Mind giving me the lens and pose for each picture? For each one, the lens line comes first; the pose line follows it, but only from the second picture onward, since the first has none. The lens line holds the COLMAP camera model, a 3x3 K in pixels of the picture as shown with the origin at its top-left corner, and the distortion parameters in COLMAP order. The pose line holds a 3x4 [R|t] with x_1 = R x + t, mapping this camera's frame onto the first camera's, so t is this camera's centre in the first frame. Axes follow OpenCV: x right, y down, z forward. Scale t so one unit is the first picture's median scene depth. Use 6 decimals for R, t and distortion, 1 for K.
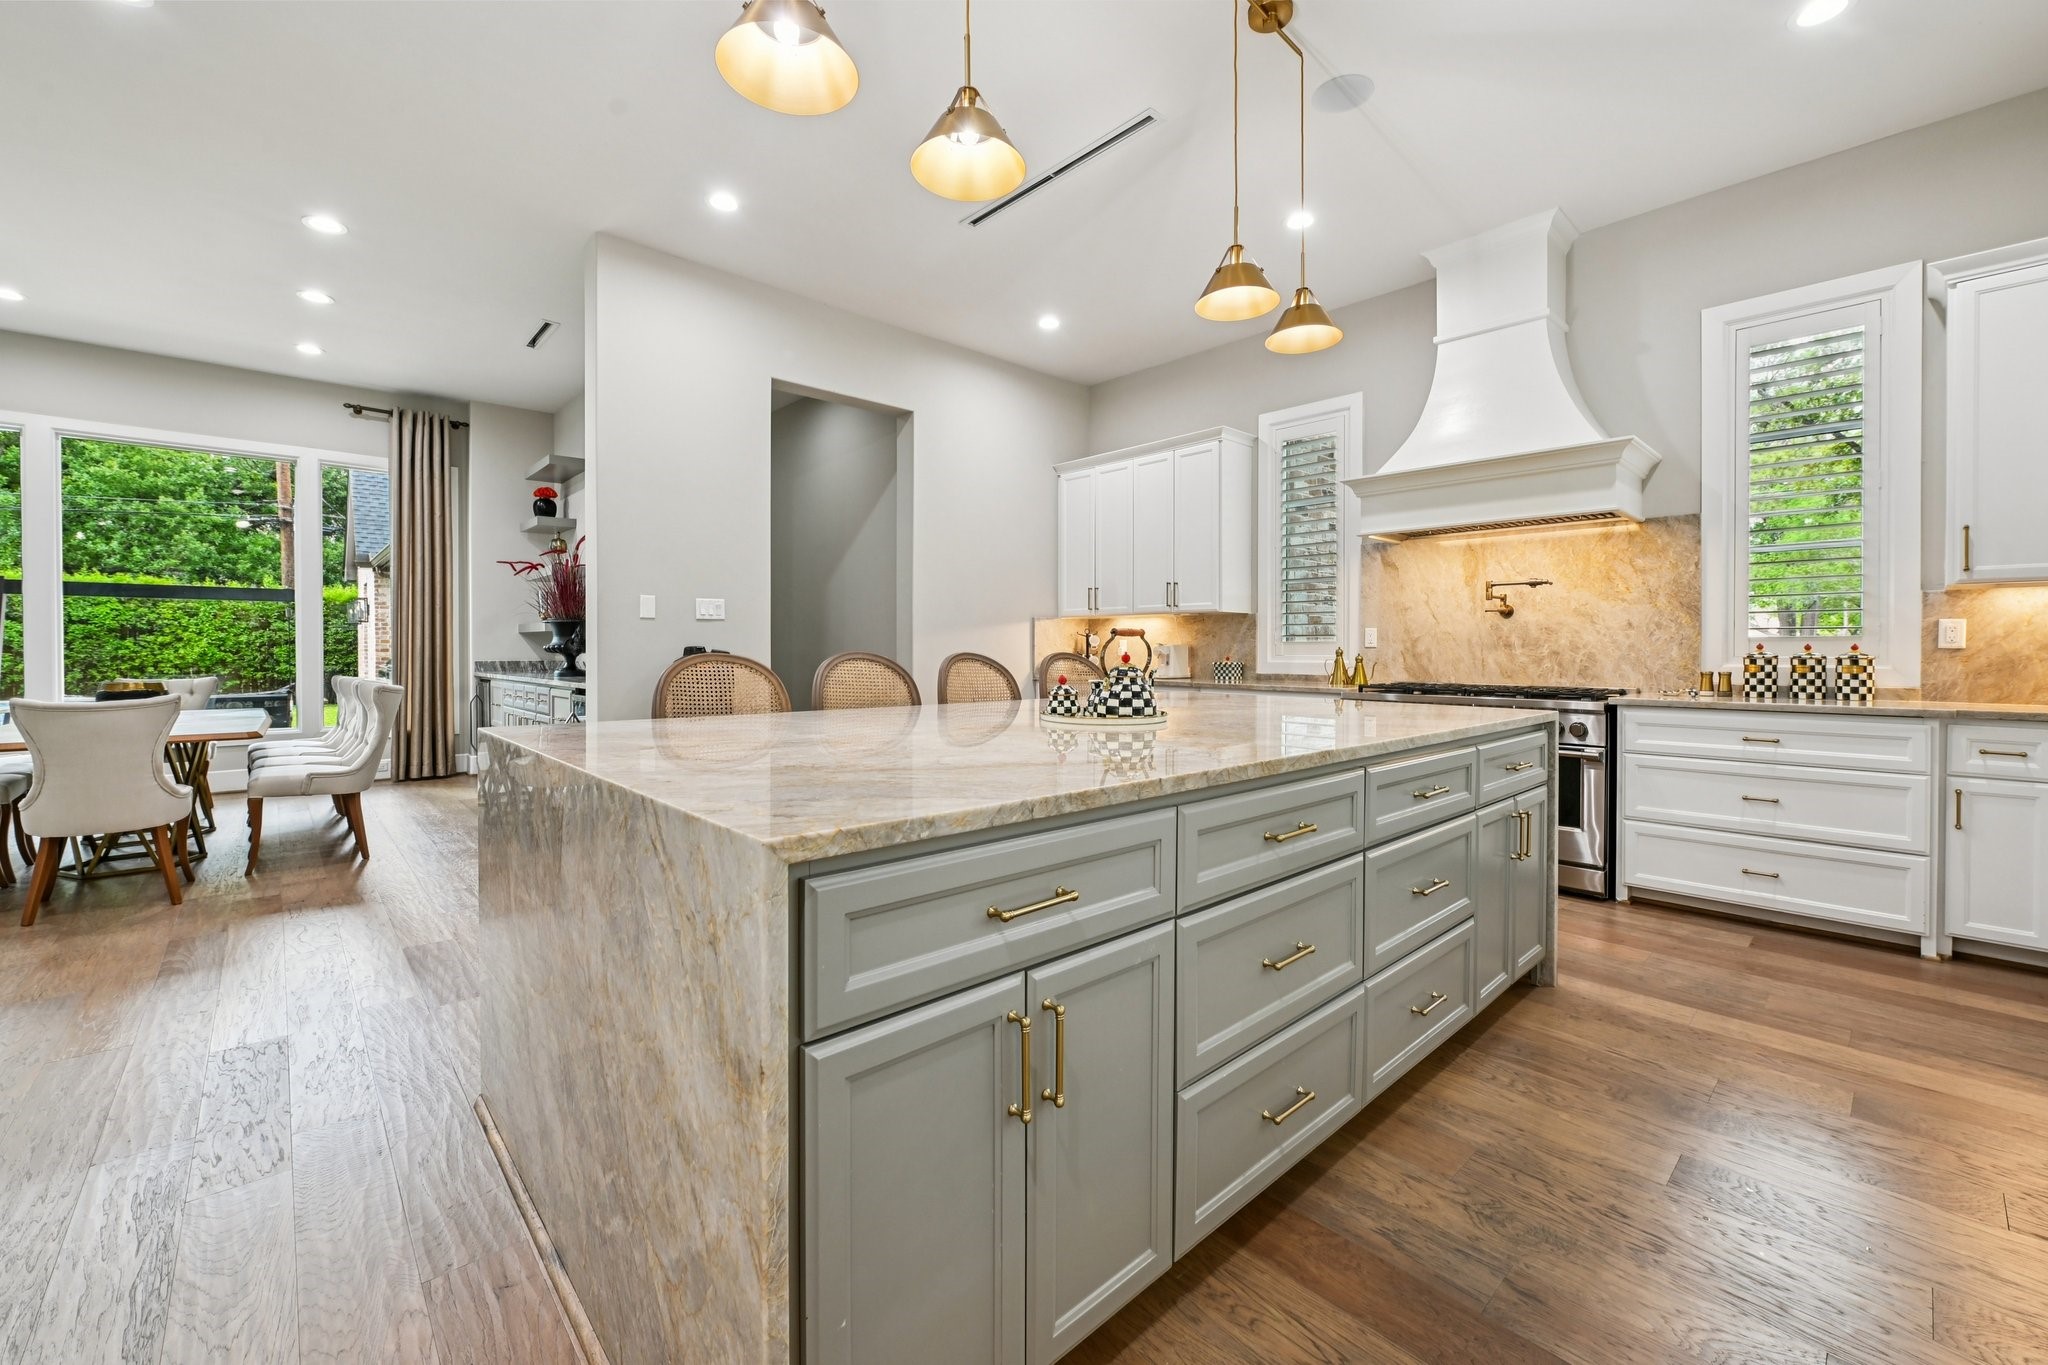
lens RADIAL K [[824.9, 0, 1034.0], [0, 824.9, 656.0], [0, 0, 1]] dist [-0.012556, 0.000114]
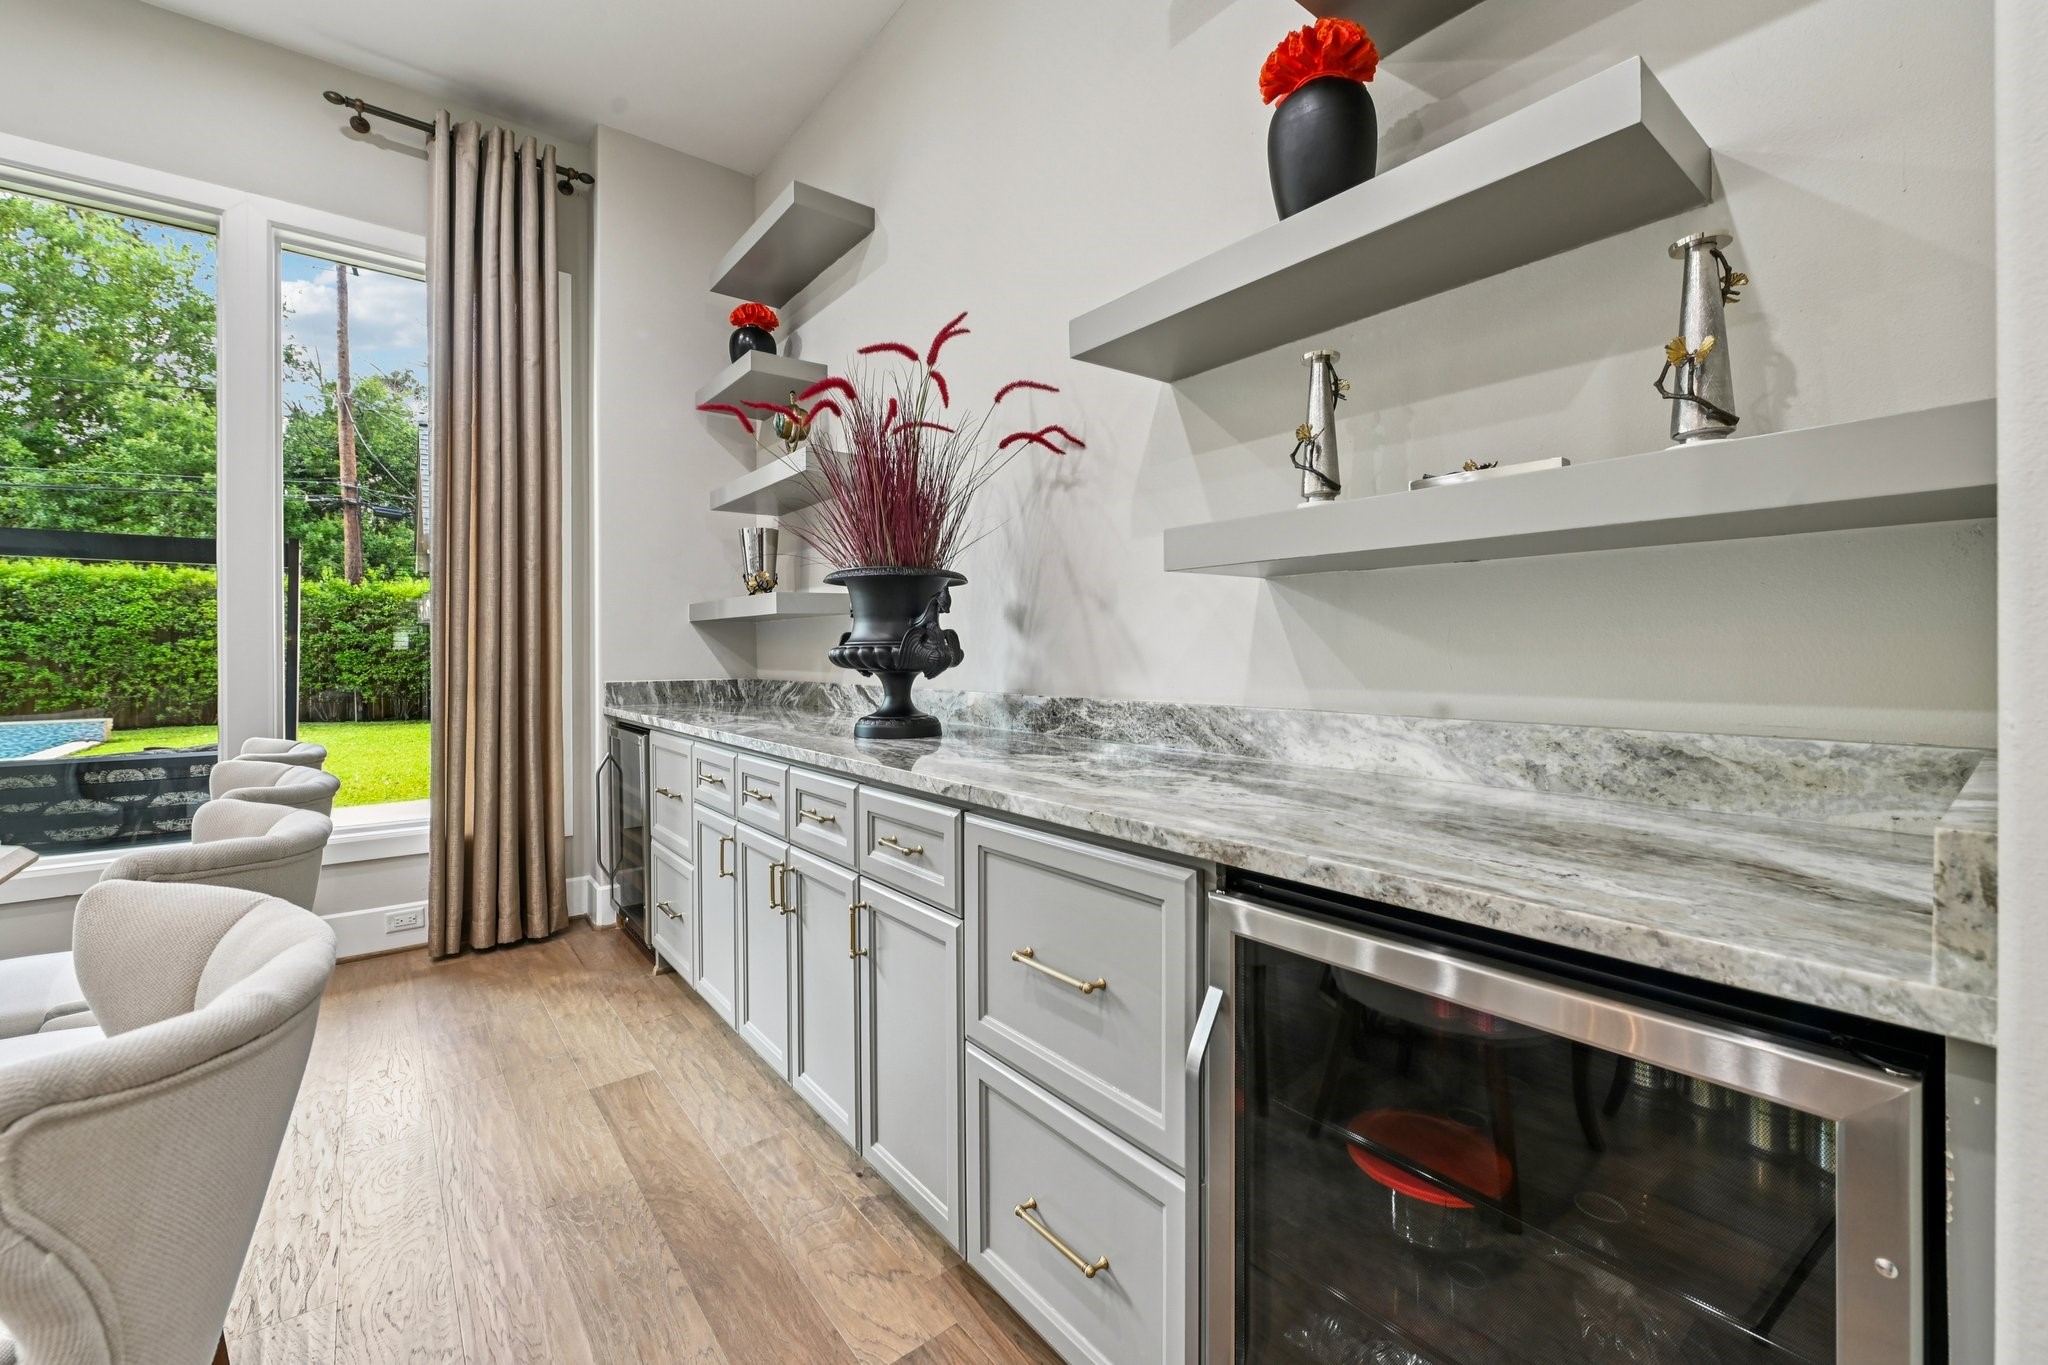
lens RADIAL K [[824.9, 0, 1025.9], [0, 824.9, 651.2], [0, 0, 1]] dist [-0.012556, 0.000114]
pose [[0.997078, -0.005096, -0.076223, -0.400437], [0.004500, 0.999958, -0.007987, -0.006676], [0.076260, 0.007621, 0.997059, 0.541795]]
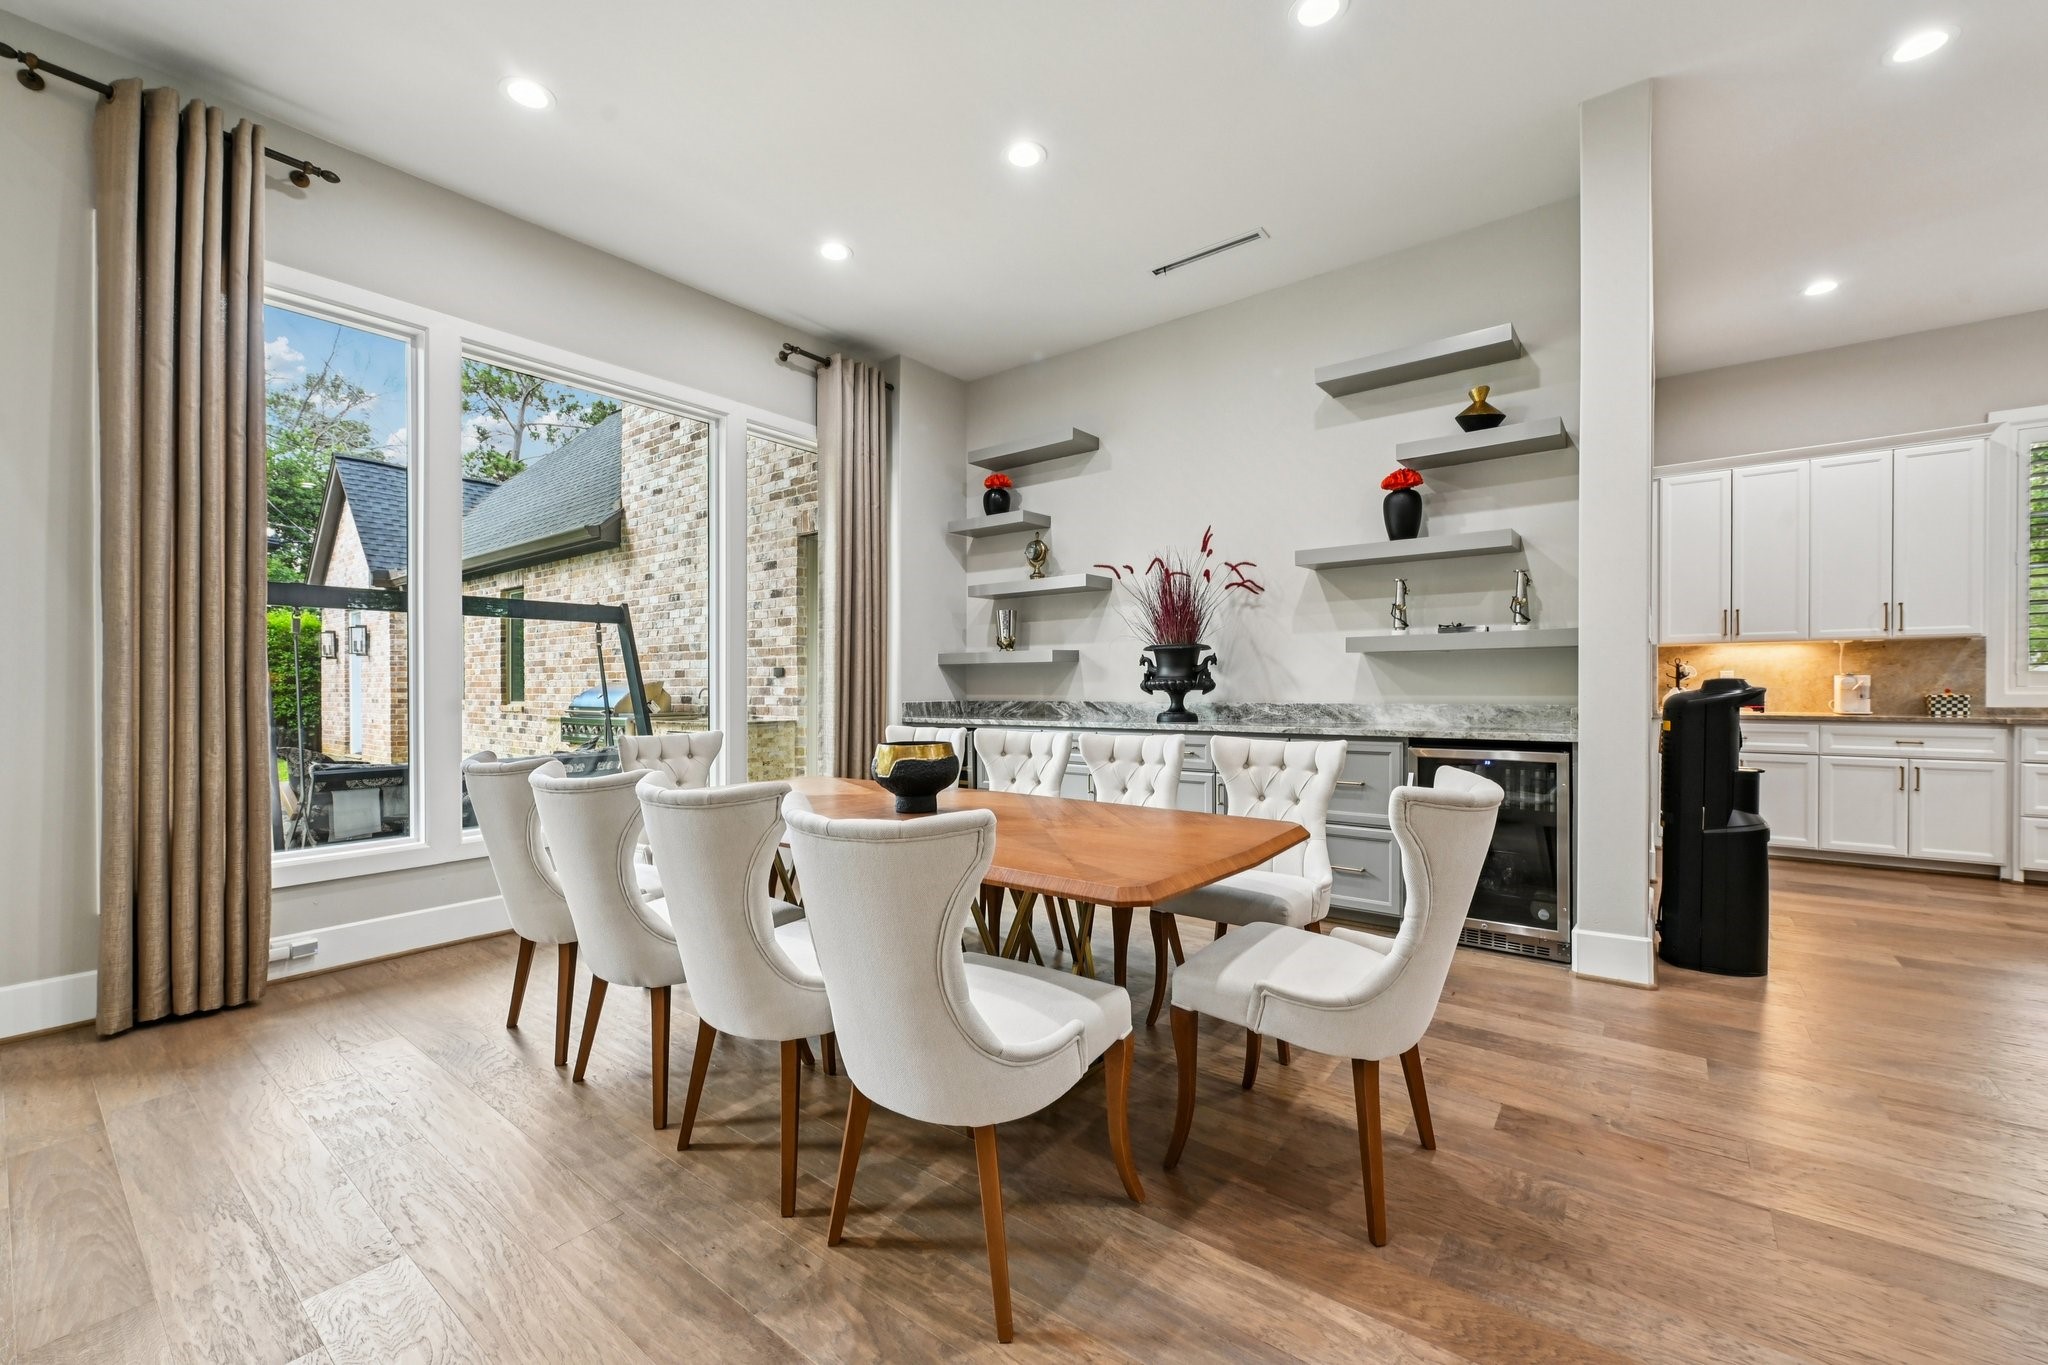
lens RADIAL K [[824.9, 0, 1014.7], [0, 824.9, 689.7], [0, 0, 1]] dist [-0.012556, 0.000114]
pose [[0.987691, -0.007823, 0.156221, -0.686027], [0.008119, 0.999966, -0.001259, -0.003636], [-0.156206, 0.002512, 0.987721, 0.234895]]
